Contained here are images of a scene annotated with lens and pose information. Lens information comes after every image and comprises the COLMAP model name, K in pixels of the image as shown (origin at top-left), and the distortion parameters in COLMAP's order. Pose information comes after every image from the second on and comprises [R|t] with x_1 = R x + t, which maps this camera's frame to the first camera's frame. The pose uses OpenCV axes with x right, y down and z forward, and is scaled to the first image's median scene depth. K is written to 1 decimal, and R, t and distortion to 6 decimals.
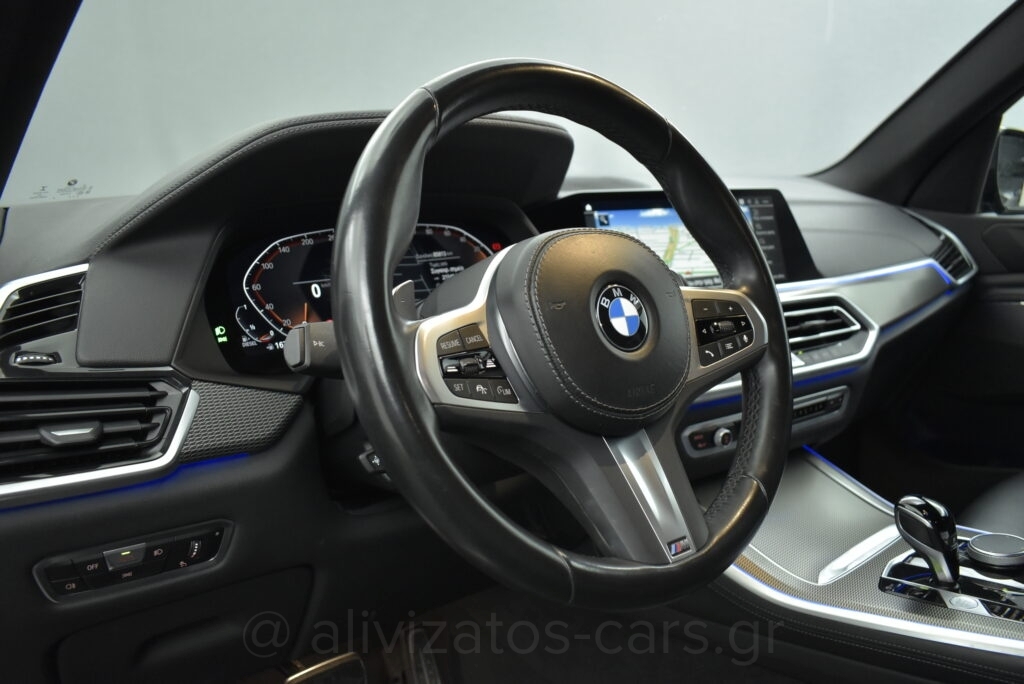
lens RADIAL K [[791.0, 0, 517.6], [0, 791.0, 339.3], [0, 0, 1]] dist [-0.107524, 0.024344]
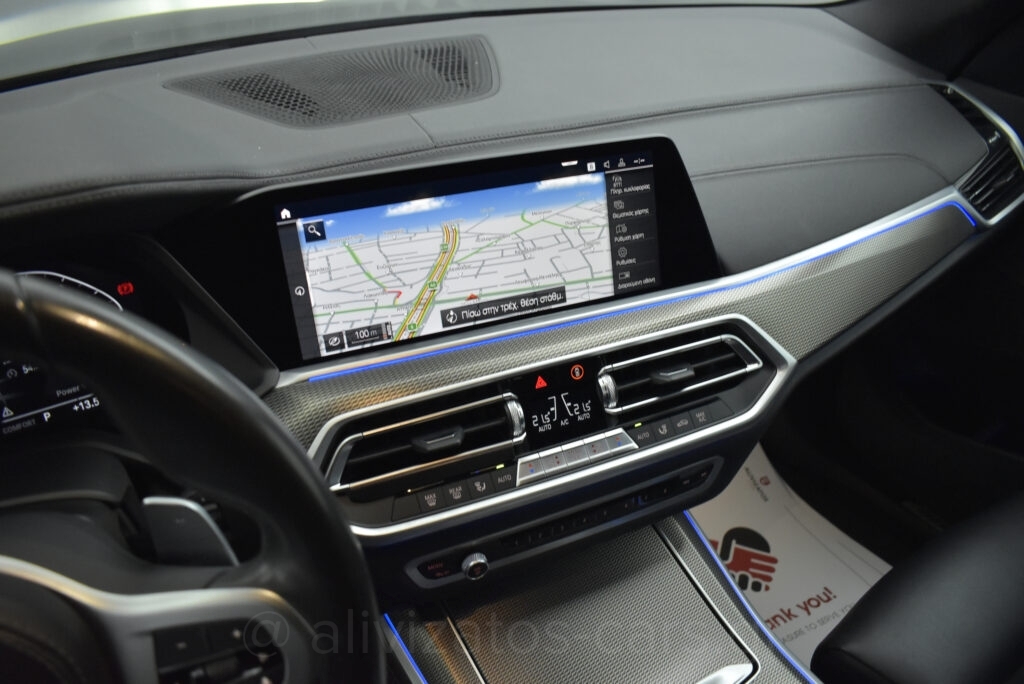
lens RADIAL K [[791.0, 0, 507.8], [0, 791.0, 344.2], [0, 0, 1]] dist [-0.107524, 0.024344]
pose [[0.991758, 0.086584, -0.094444, 0.451017], [-0.046064, 0.928777, 0.367765, -0.418248], [0.119560, -0.360384, 0.925110, 0.571307]]
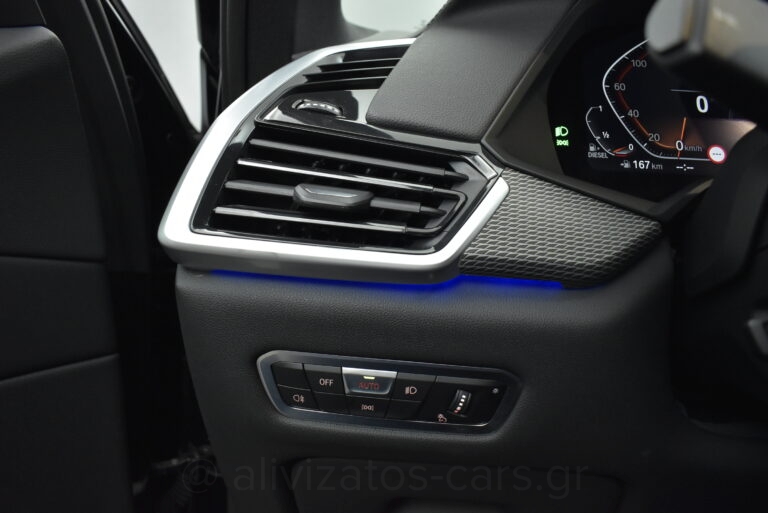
lens RADIAL K [[593.3, 0, 386.7], [0, 593.3, 251.7], [0, 0, 1]] dist [-0.107524, 0.024344]
pose [[0.748013, 0.143123, -0.648068, -0.125501], [-0.178171, 0.983931, 0.011649, 0.126539], [0.639321, 0.106754, 0.761493, 0.473730]]
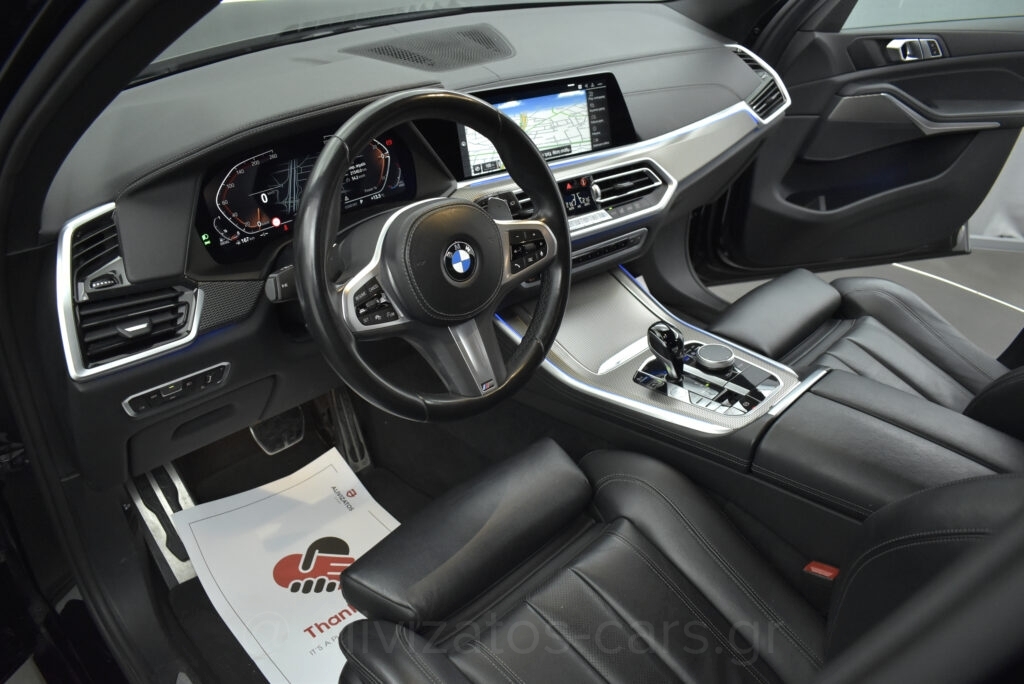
lens RADIAL K [[791.0, 0, 512.2], [0, 791.0, 343.2], [0, 0, 1]] dist [-0.107524, 0.024344]
pose [[0.993546, -0.003117, 0.113386, 0.039946], [-0.040317, 0.924642, 0.378697, -0.416374], [-0.106022, -0.380825, 0.918549, -0.531928]]
